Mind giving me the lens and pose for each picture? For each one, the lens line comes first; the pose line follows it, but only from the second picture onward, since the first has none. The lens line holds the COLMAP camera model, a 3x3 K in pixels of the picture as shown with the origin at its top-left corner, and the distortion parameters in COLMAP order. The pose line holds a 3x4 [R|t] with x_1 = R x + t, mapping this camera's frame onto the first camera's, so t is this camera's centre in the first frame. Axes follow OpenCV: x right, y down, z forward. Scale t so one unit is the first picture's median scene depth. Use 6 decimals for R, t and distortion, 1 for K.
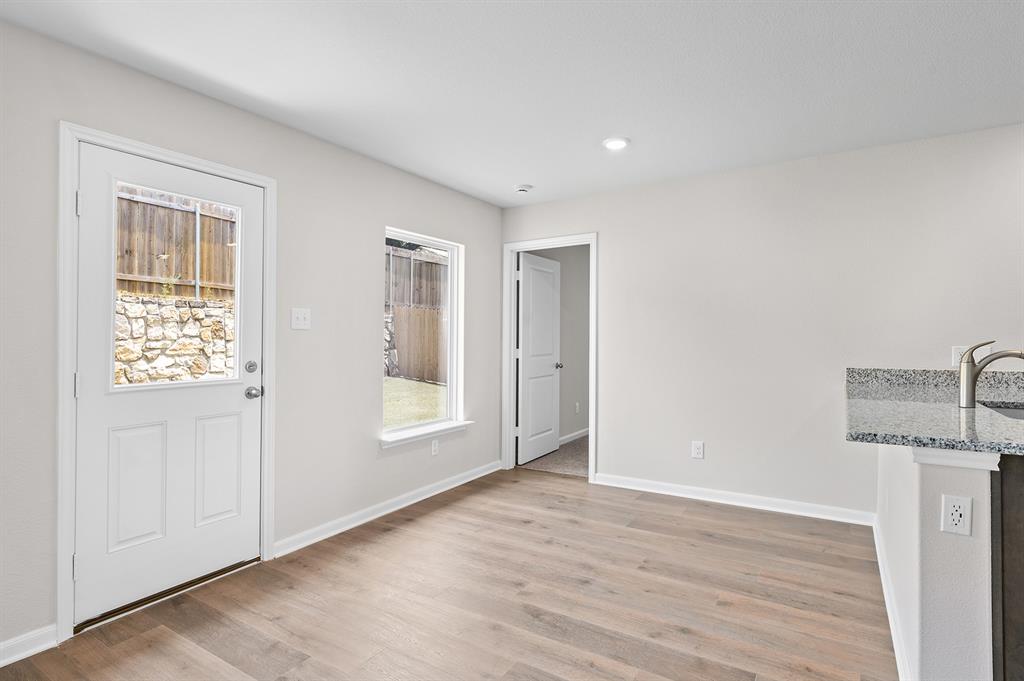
lens RADIAL K [[514.4, 0, 528.3], [0, 514.4, 343.0], [0, 0, 1]] dist [-0.000835, -0.000364]
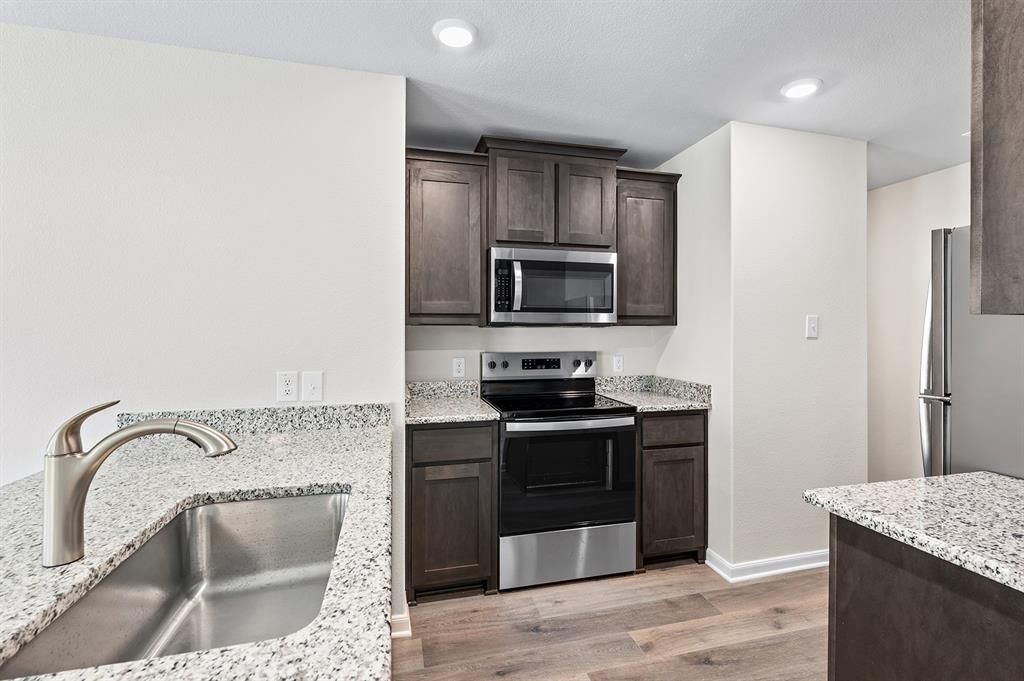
lens RADIAL K [[476.4, 0, 519.7], [0, 476.4, 336.9], [0, 0, 1]] dist [0.002108, 0.000448]
pose [[0.696775, -0.006812, 0.717257, 0.382004], [0.005512, 0.999976, 0.004142, -0.026544], [-0.717269, 0.001068, 0.696796, 0.208785]]
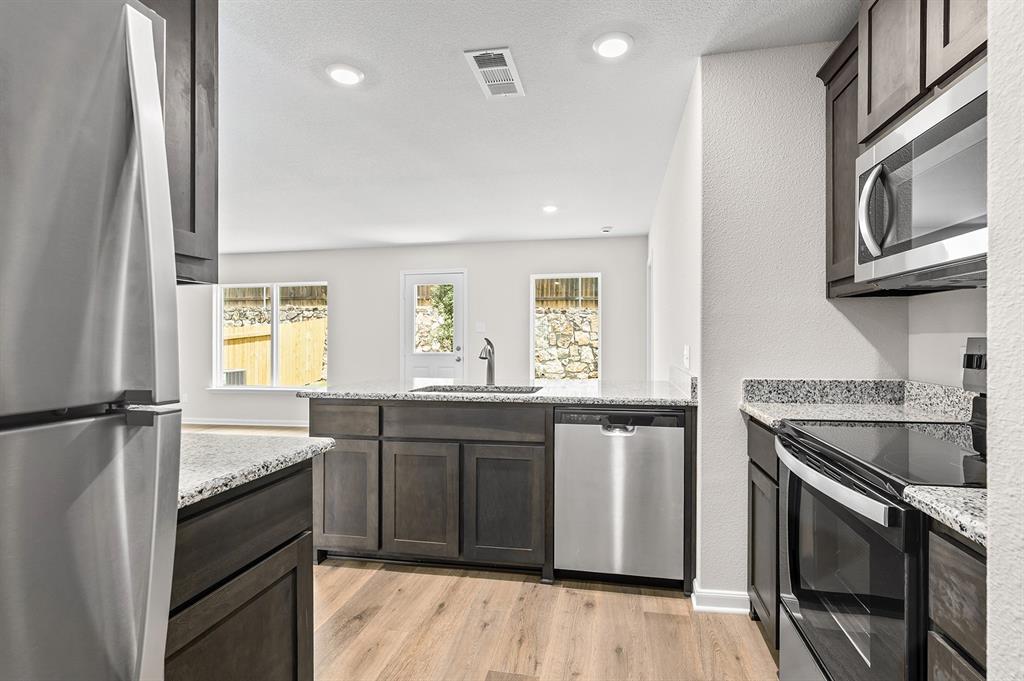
lens RADIAL K [[476.4, 0, 514.3], [0, 476.4, 340.8], [0, 0, 1]] dist [0.002108, 0.000448]
pose [[0.347351, 0.006400, -0.937713, 0.981109], [-0.005697, 0.999973, 0.004714, -0.001086], [0.937718, 0.003705, 0.347378, 0.277600]]
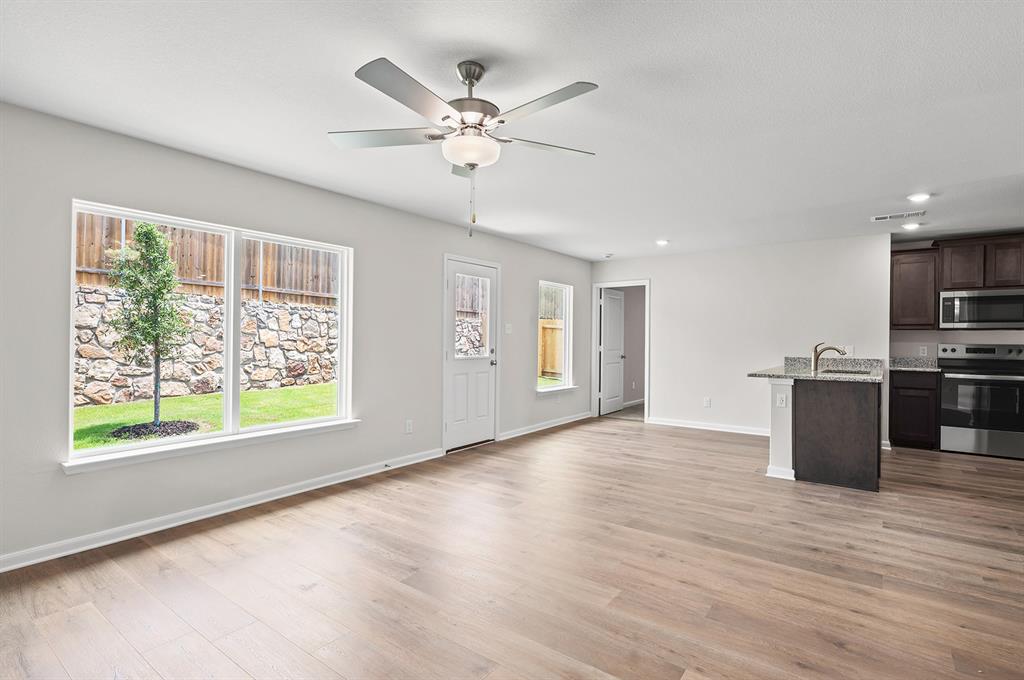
lens RADIAL K [[476.4, 0, 531.4], [0, 476.4, 330.1], [0, 0, 1]] dist [0.002108, 0.000448]
pose [[0.996405, 0.009522, -0.084182, -0.121339], [-0.011944, 0.999528, -0.028311, 0.007404], [0.083872, 0.029214, 0.996048, -0.599090]]
